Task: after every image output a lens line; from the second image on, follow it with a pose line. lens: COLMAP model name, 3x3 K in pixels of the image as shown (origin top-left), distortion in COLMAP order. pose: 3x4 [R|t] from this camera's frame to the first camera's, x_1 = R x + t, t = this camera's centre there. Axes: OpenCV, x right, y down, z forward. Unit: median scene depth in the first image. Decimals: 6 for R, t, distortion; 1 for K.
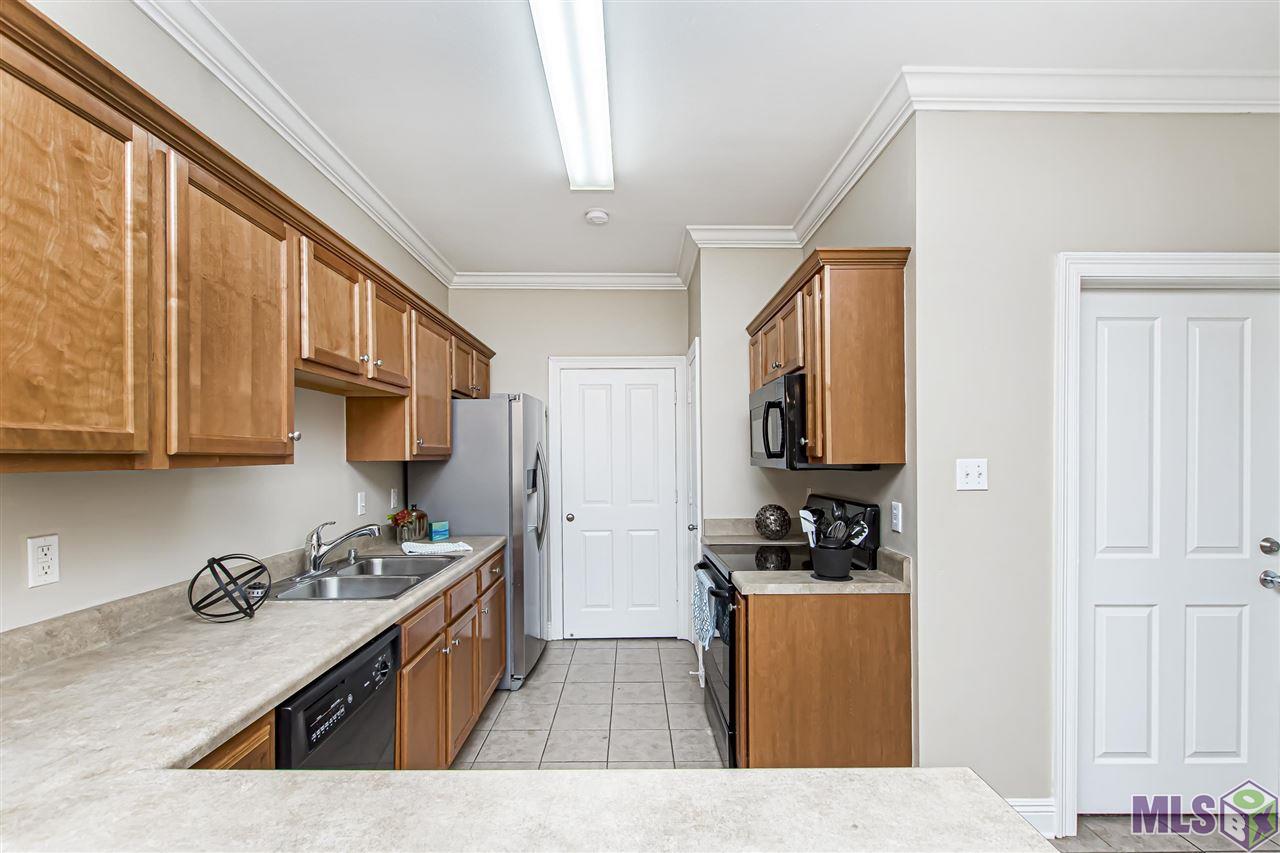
lens RADIAL K [[577.1, 0, 631.6], [0, 577.1, 456.8], [0, 0, 1]] dist [0.010958, -0.005785]
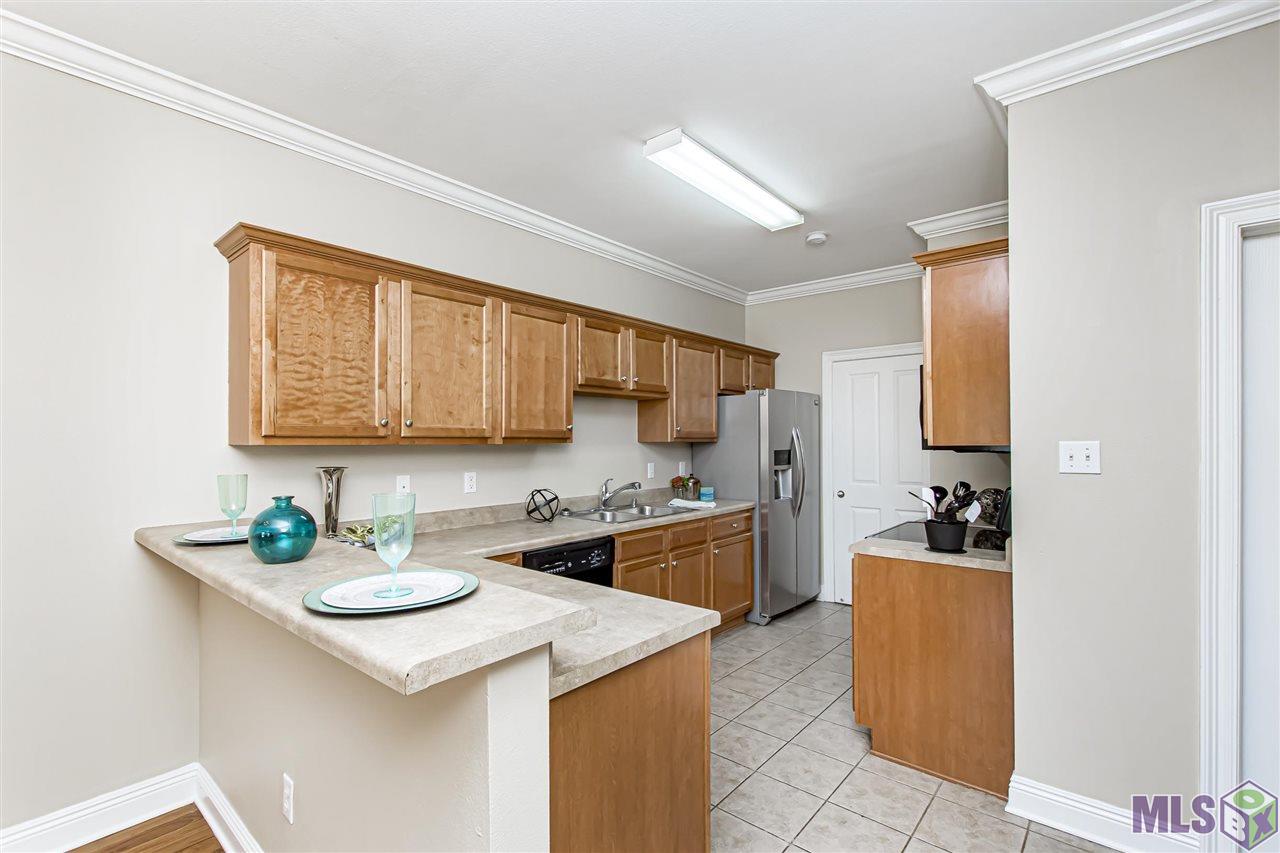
lens RADIAL K [[577.1, 0, 625.4], [0, 577.1, 435.2], [0, 0, 1]] dist [0.010958, -0.005785]
pose [[0.745148, -0.004994, -0.666881, 0.636472], [-0.001315, 0.999959, -0.008958, 0.004010], [0.666898, 0.007552, 0.745110, -0.210092]]
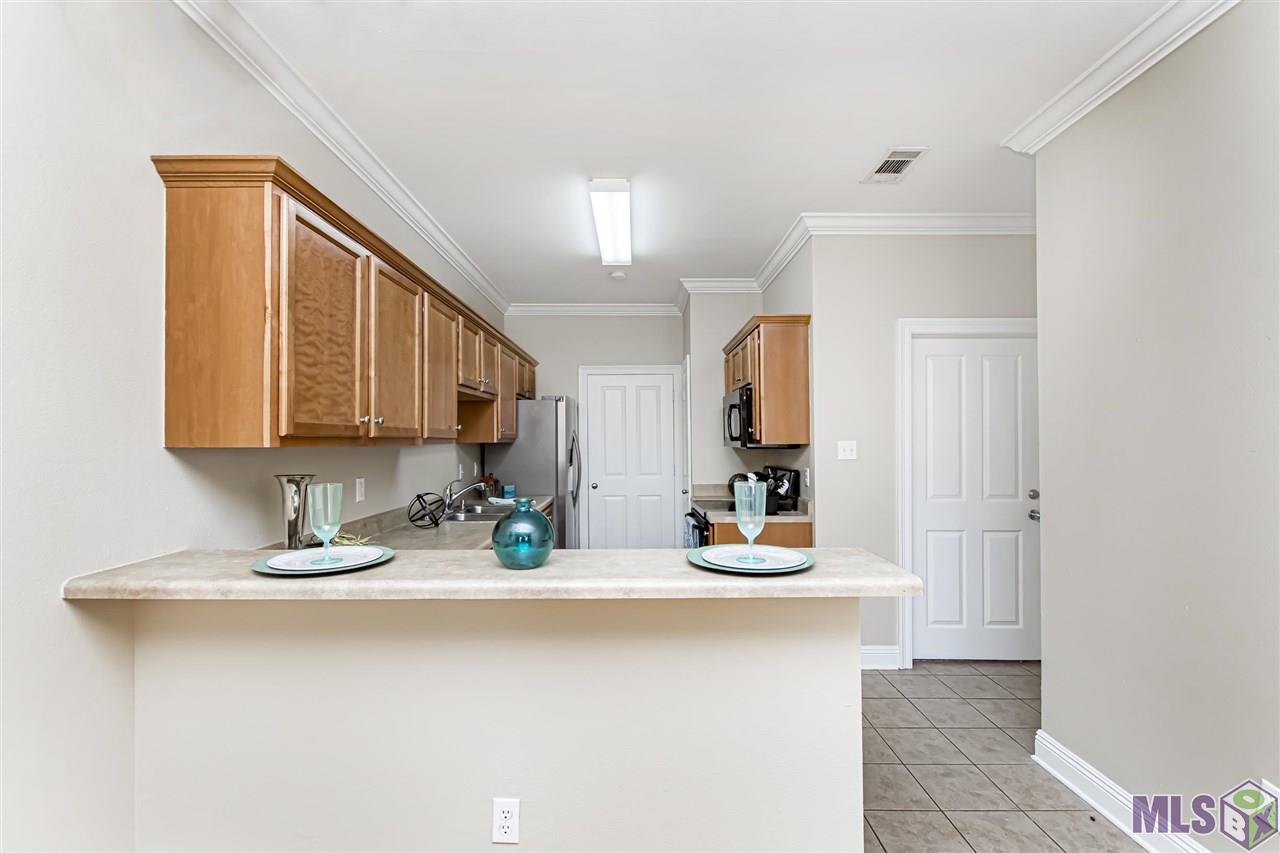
lens RADIAL K [[577.1, 0, 626.5], [0, 577.1, 434.4], [0, 0, 1]] dist [0.010958, -0.005785]
pose [[0.999864, 0.000397, -0.016515, -0.021314], [-0.000603, 0.999922, -0.012471, 0.005298], [0.016508, 0.012479, 0.999786, -0.646337]]
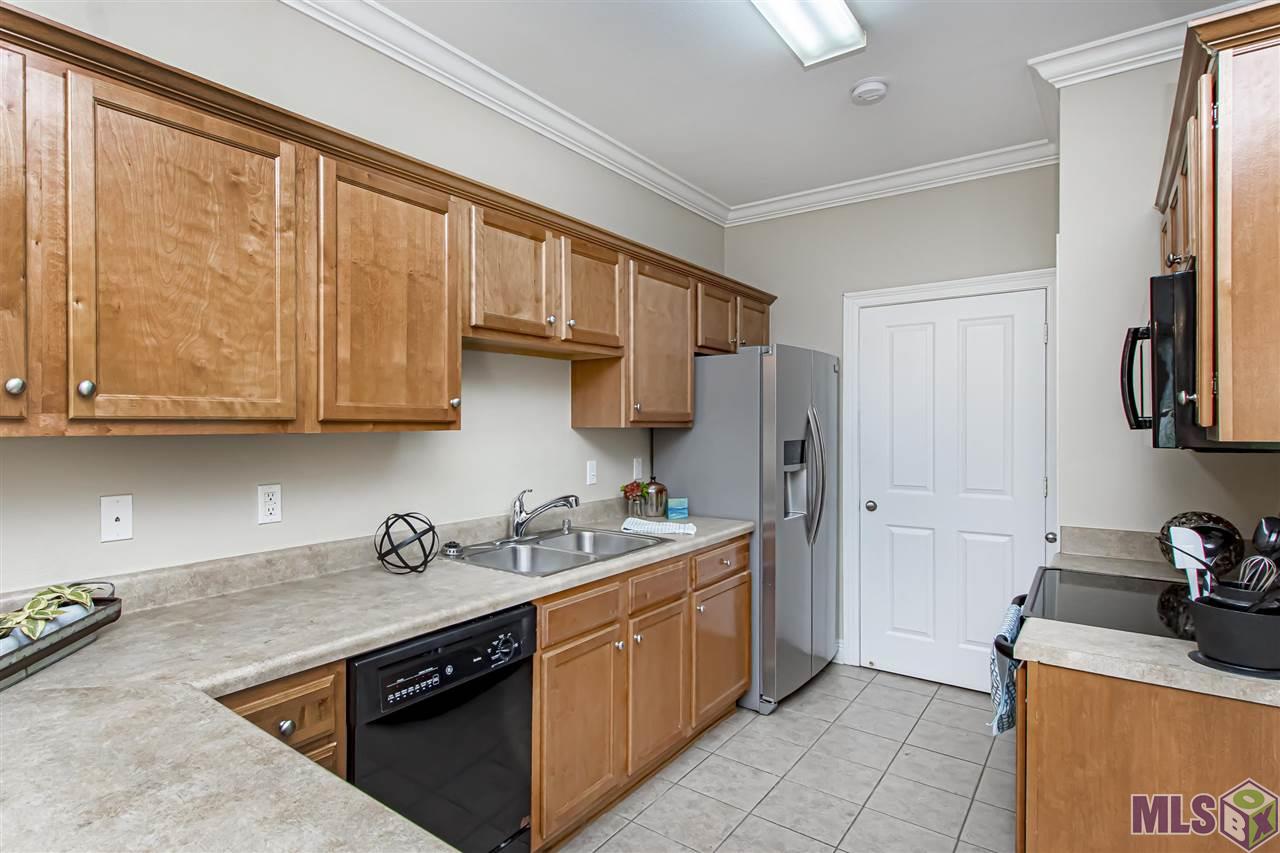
lens RADIAL K [[664.2, 0, 575.2], [0, 664.2, 429.4], [0, 0, 1]] dist [0.006351, 0.001103]
pose [[0.777924, 0.010839, -0.628265, 0.261998], [-0.004987, 0.999926, 0.011076, -0.002367], [0.628339, -0.005483, 0.777921, 0.177908]]
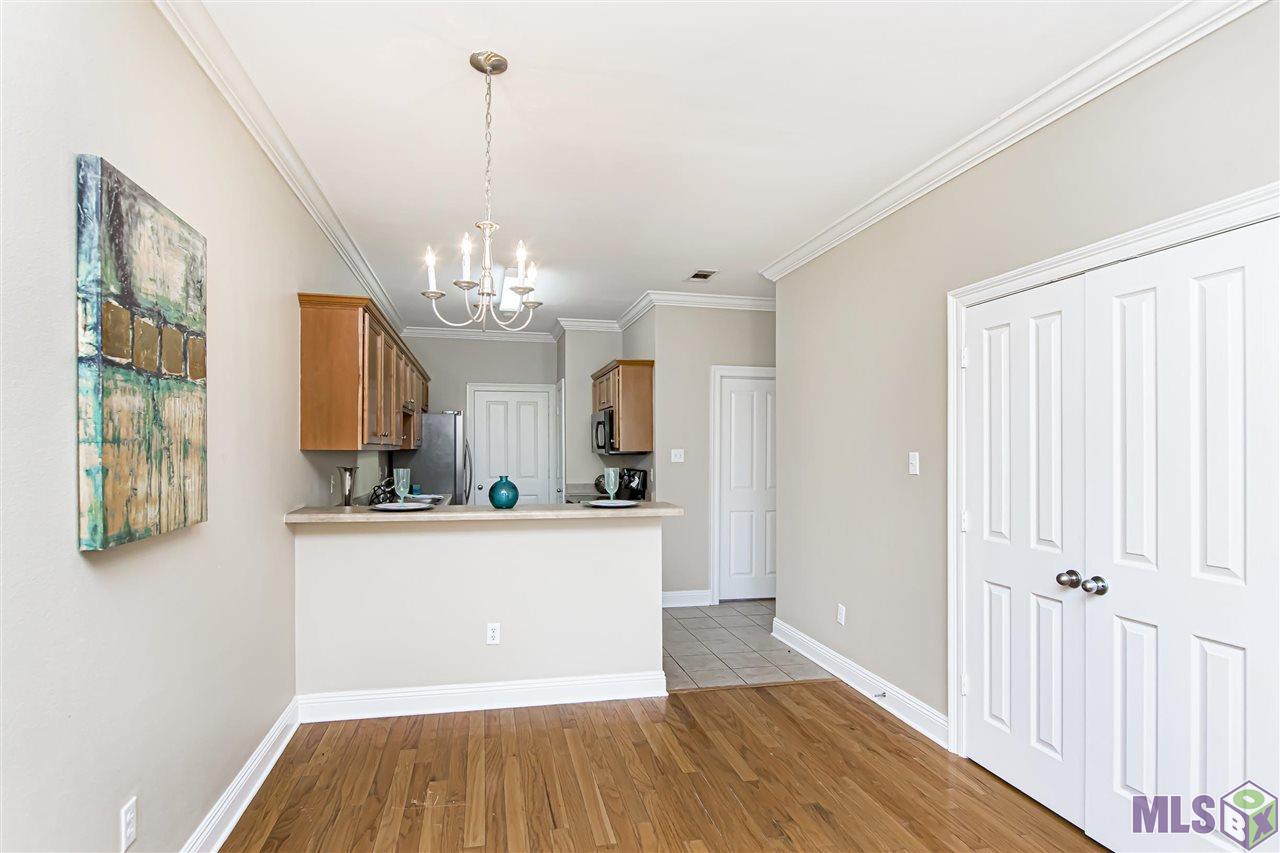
lens RADIAL K [[670.6, 0, 614.7], [0, 670.6, 448.5], [0, 0, 1]] dist [-0.021160, -0.000417]
pose [[0.980175, 0.006019, 0.198044, -0.210480], [-0.005317, 0.999978, -0.004077, 0.012433], [-0.198064, 0.002943, 0.980185, -1.597032]]
